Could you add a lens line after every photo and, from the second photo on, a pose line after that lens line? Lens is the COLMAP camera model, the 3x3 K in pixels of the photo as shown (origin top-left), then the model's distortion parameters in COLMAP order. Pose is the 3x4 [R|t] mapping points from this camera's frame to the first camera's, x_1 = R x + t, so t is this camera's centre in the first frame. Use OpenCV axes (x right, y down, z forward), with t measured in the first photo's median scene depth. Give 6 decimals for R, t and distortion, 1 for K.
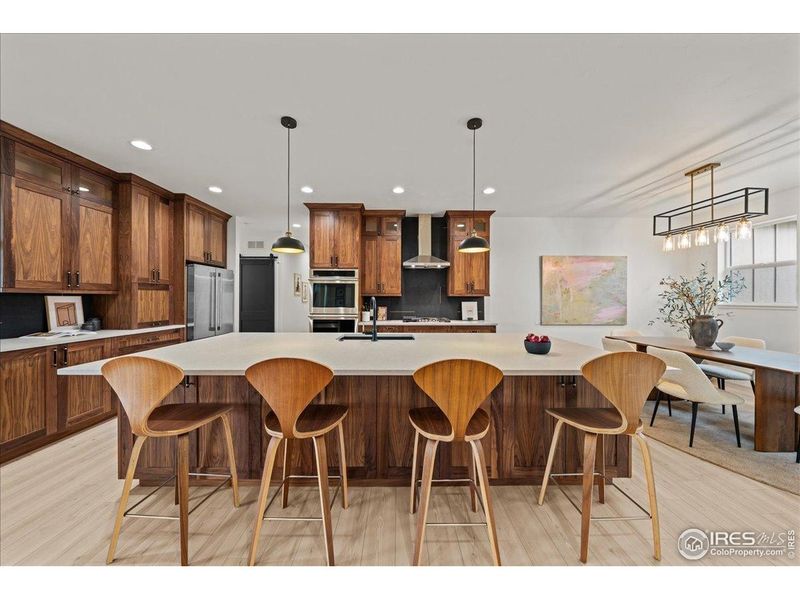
lens RADIAL K [[273.7, 0, 398.8], [0, 273.7, 299.8], [0, 0, 1]] dist [-0.004143, 0.000025]
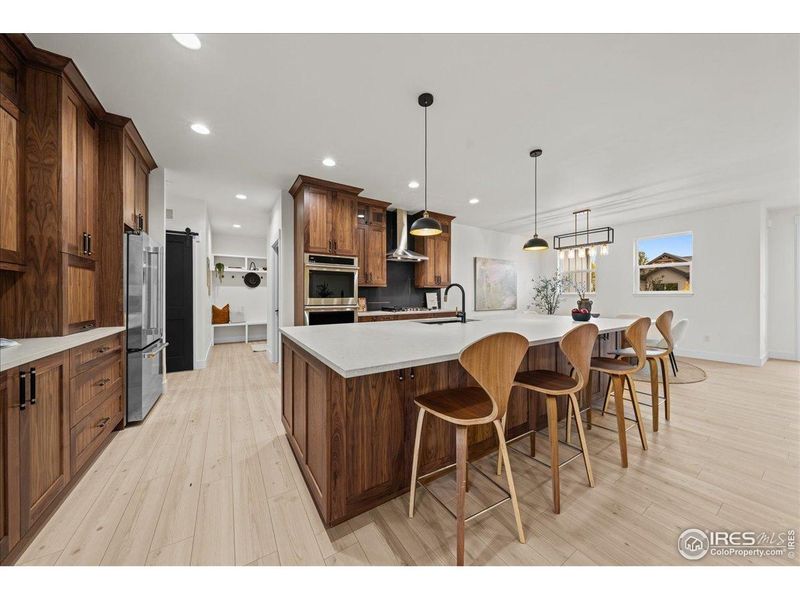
lens RADIAL K [[273.7, 0, 398.7], [0, 273.7, 294.9], [0, 0, 1]] dist [-0.004143, 0.000025]
pose [[0.847612, -0.002772, 0.530609, -0.527840], [0.006734, 0.999962, -0.005533, 0.024684], [-0.530573, 0.008263, 0.847599, 0.122031]]
